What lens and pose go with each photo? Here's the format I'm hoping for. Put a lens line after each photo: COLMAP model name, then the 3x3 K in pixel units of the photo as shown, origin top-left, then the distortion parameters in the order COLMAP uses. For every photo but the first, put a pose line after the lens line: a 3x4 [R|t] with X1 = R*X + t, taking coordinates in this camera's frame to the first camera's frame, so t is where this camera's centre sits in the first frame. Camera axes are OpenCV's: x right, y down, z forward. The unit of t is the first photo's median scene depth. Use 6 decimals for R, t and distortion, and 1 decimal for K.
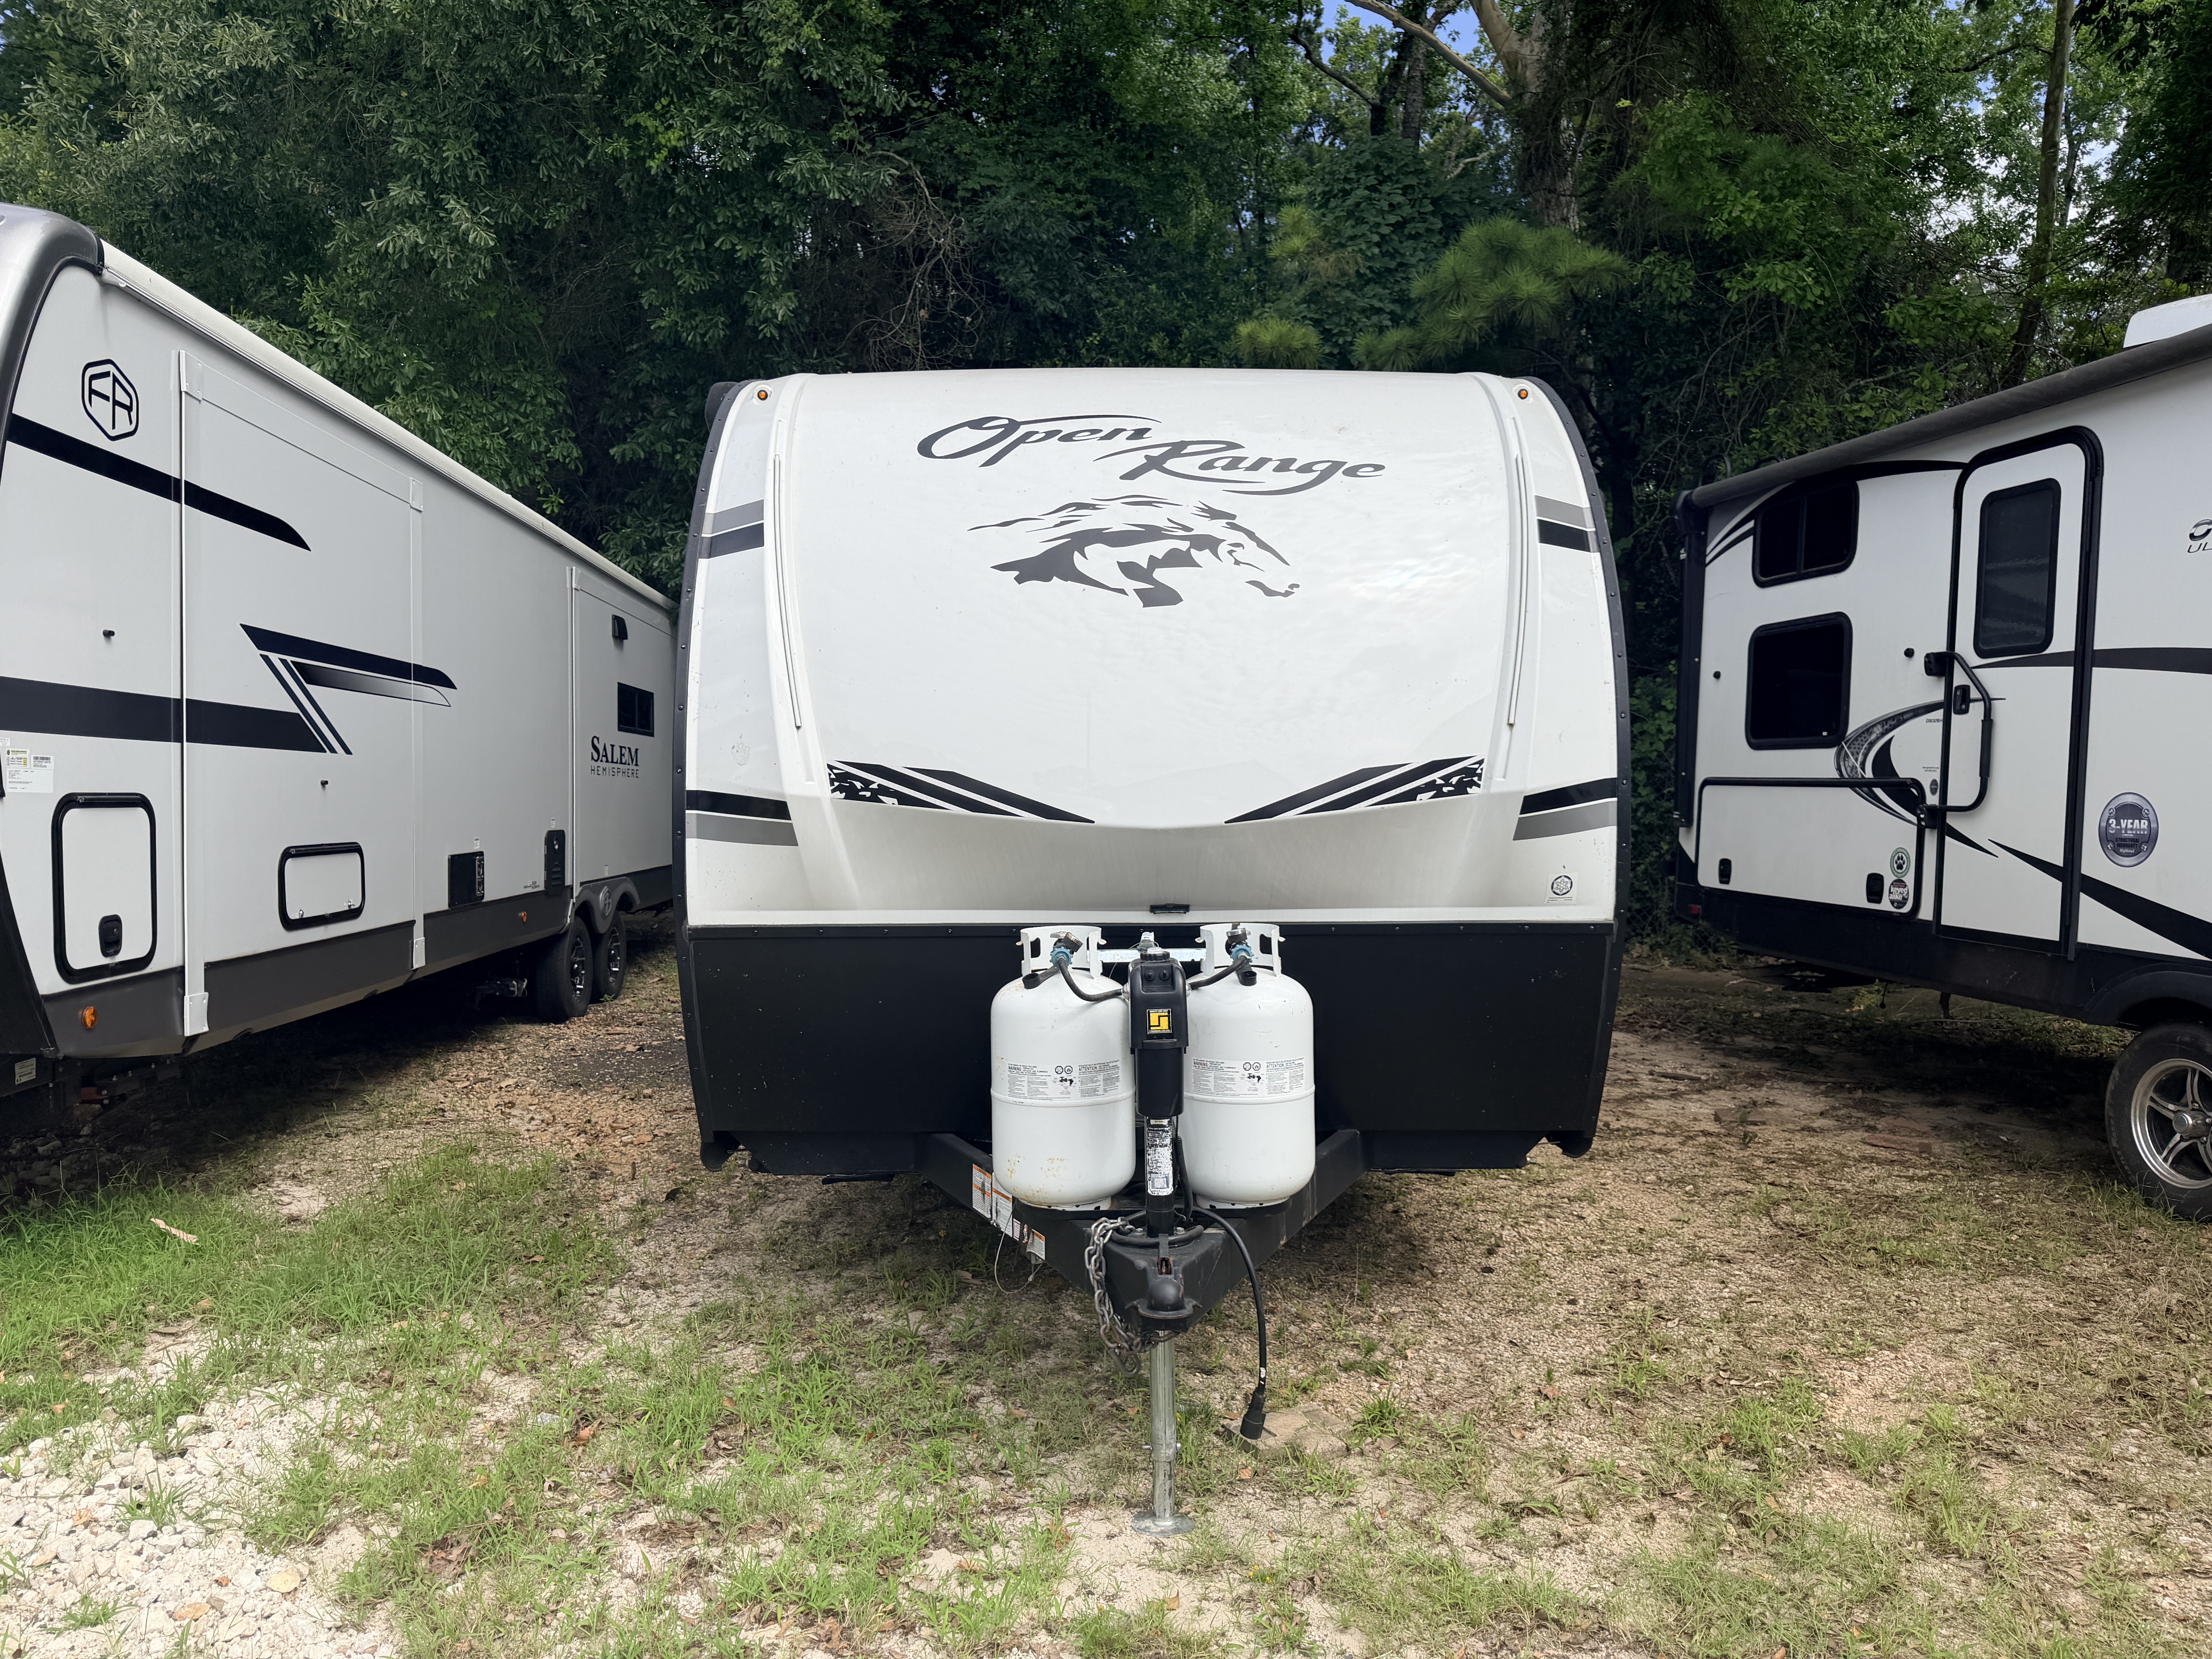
lens RADIAL K [[1542.7, 0, 1106.0], [0, 1542.7, 829.5], [0, 0, 1]] dist [0.091455, -0.115705]
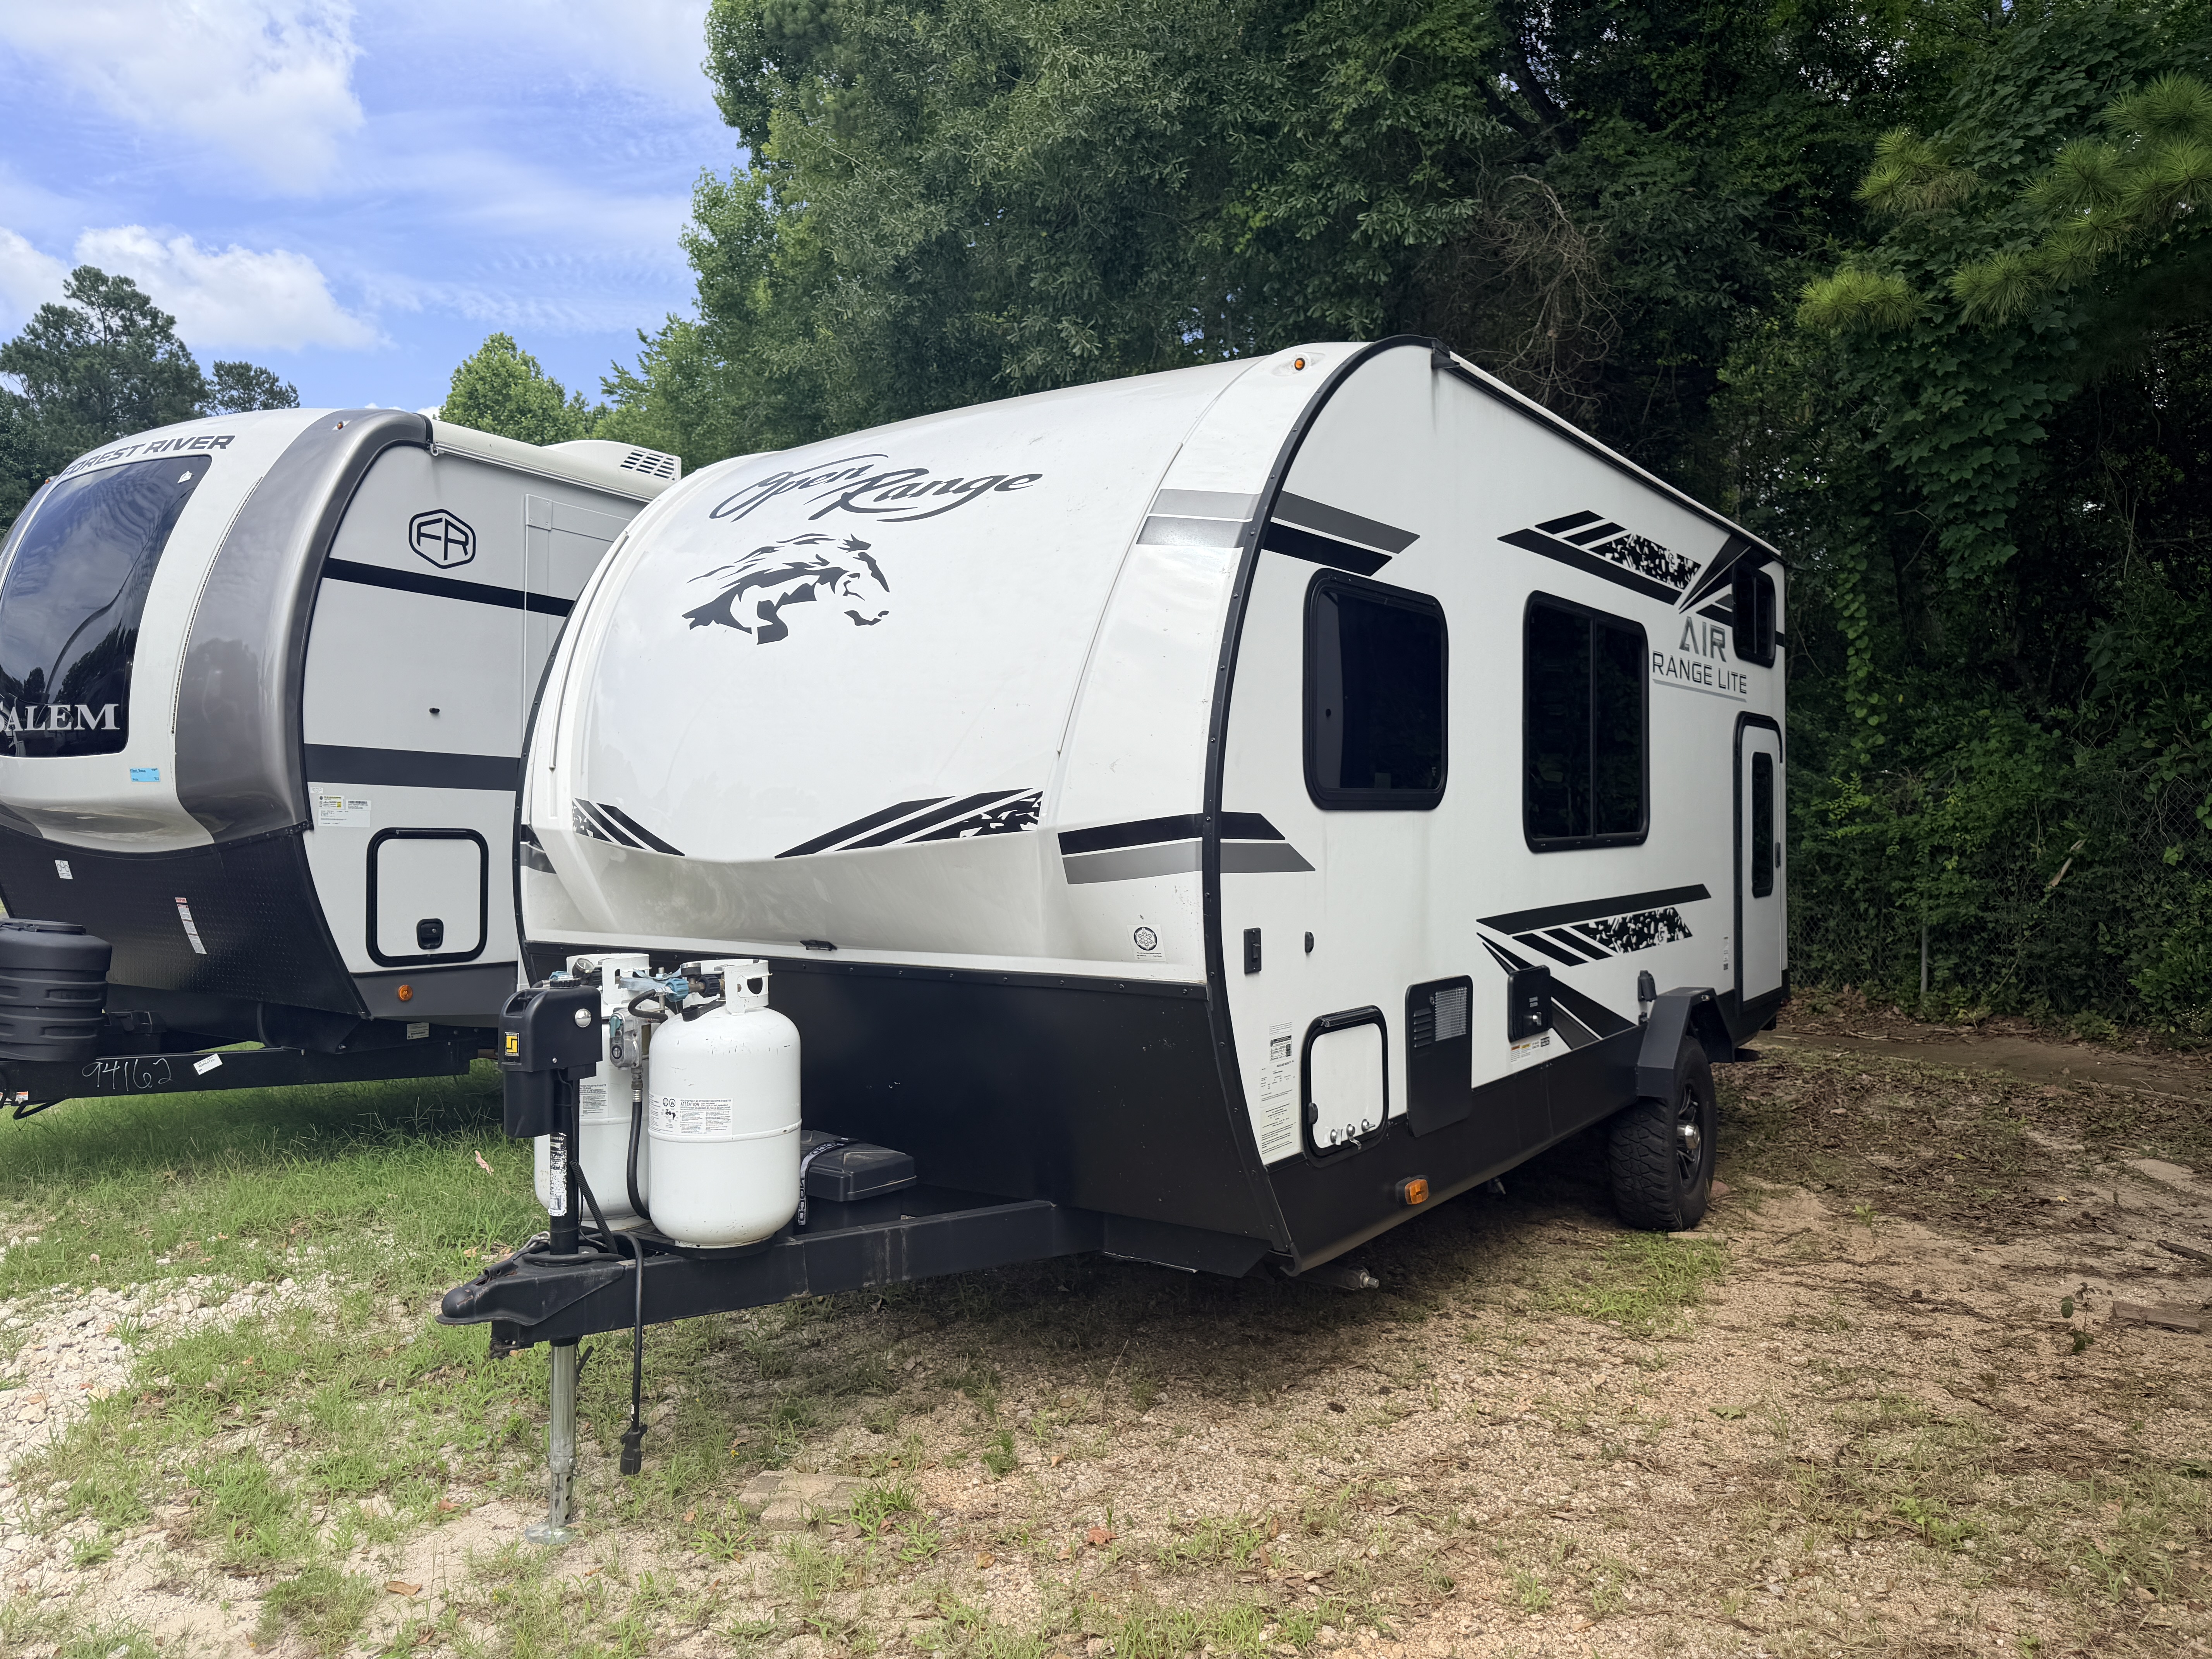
lens RADIAL K [[1553.5, 0, 1106.0], [0, 1553.5, 829.5], [0, 0, 1]] dist [0.078043, -0.125745]
pose [[0.814298, 0.005402, -0.580421, 0.755948], [-0.025069, 0.999351, -0.025870, -0.001658], [0.579905, 0.035617, 0.813905, 0.284122]]
